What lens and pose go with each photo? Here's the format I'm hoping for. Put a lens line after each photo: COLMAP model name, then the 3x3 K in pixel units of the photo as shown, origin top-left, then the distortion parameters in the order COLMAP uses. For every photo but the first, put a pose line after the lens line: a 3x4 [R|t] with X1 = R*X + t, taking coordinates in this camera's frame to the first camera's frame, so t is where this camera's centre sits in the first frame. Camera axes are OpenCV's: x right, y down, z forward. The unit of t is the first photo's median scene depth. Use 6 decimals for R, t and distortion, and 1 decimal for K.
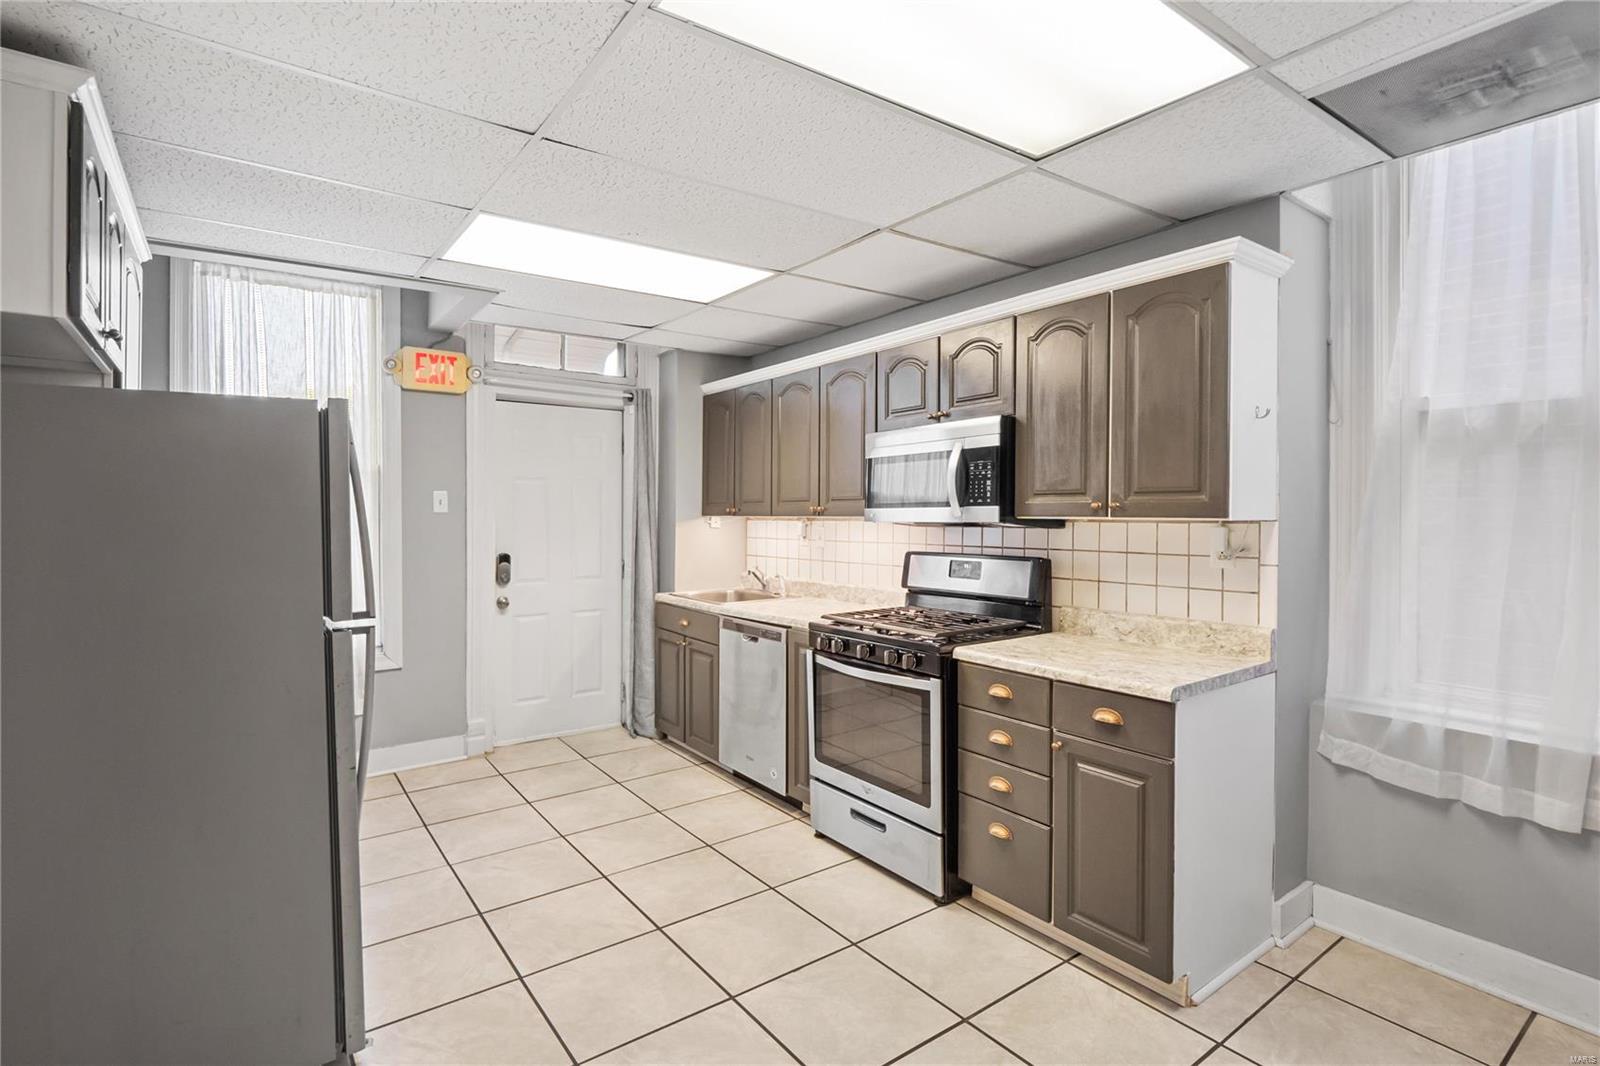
lens RADIAL K [[767.8, 0, 792.5], [0, 767.8, 523.2], [0, 0, 1]] dist [0.003244, -0.004985]
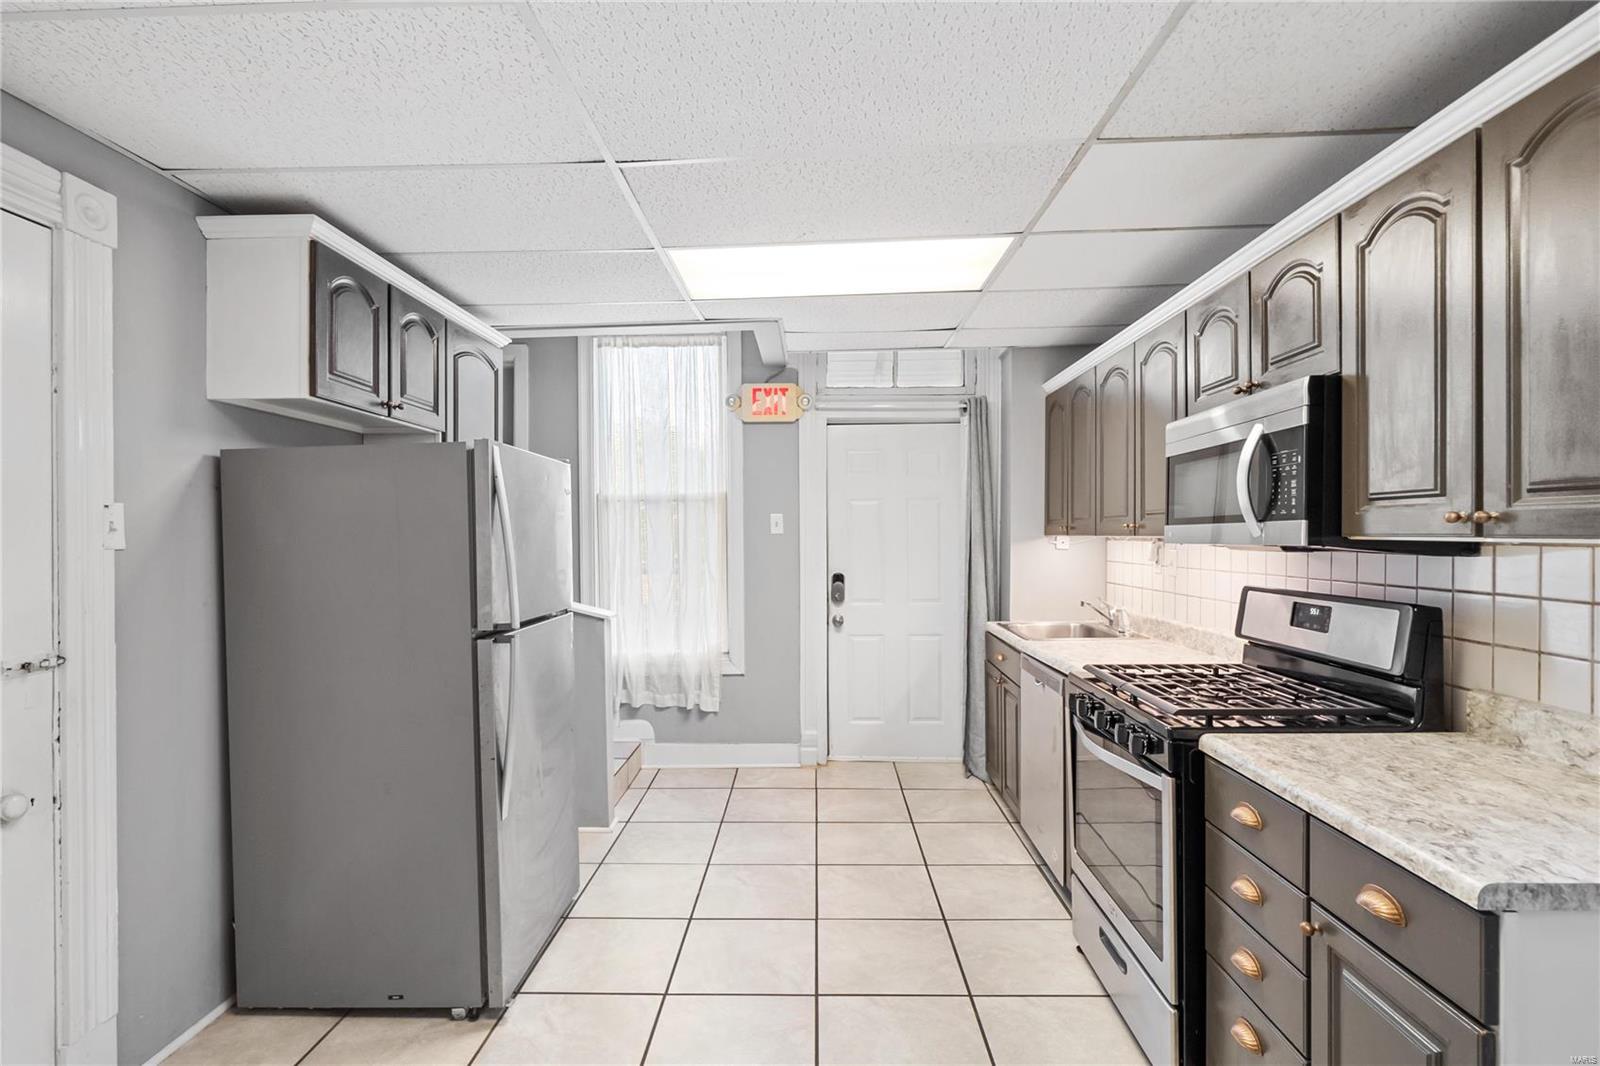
lens RADIAL K [[767.8, 0, 796.8], [0, 767.8, 539.0], [0, 0, 1]] dist [0.003244, -0.004985]
pose [[0.791266, -0.001515, -0.611470, 0.245230], [-0.000427, 0.999995, -0.003029, -0.003579], [0.611471, 0.002658, 0.791262, 0.183956]]
